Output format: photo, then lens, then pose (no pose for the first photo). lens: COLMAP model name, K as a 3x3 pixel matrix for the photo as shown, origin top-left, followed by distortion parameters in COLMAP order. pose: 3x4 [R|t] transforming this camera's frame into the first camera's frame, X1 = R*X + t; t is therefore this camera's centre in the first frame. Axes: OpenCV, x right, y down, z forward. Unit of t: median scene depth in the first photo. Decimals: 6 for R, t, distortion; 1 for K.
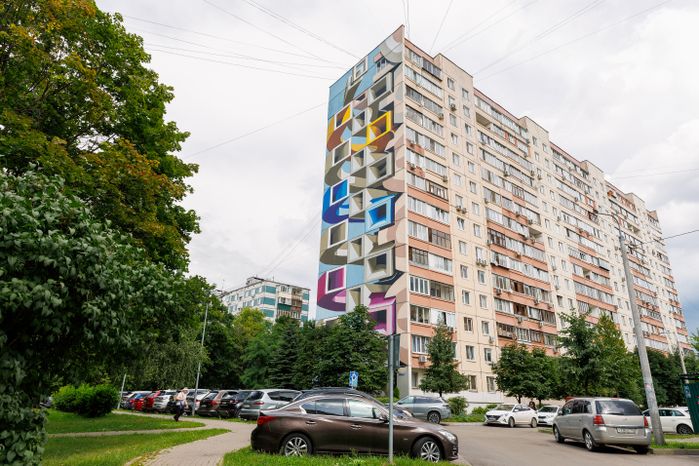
lens RADIAL K [[438.8, 0, 352.0], [0, 438.8, 232.7], [0, 0, 1]] dist [-0.005942, -0.001664]
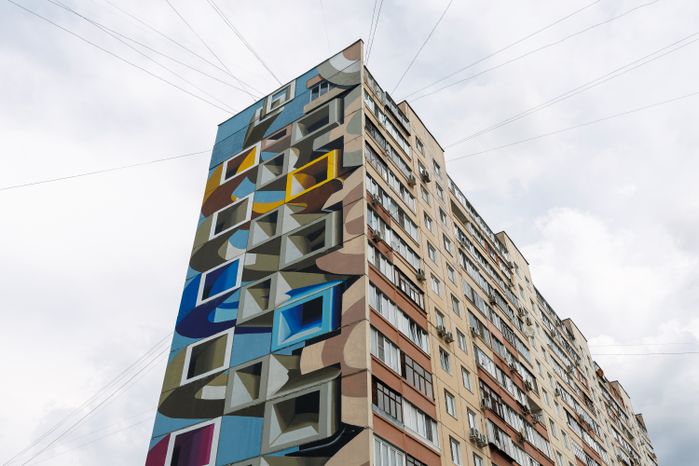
lens RADIAL K [[619.6, 0, 346.7], [0, 619.6, 233.1], [0, 0, 1]] dist [-0.000485, 0.011599]
pose [[0.958816, 0.165879, 0.230555, -0.066909], [-0.082922, 0.939855, -0.331356, 0.091981], [-0.271653, 0.298592, 0.914903, 0.272448]]
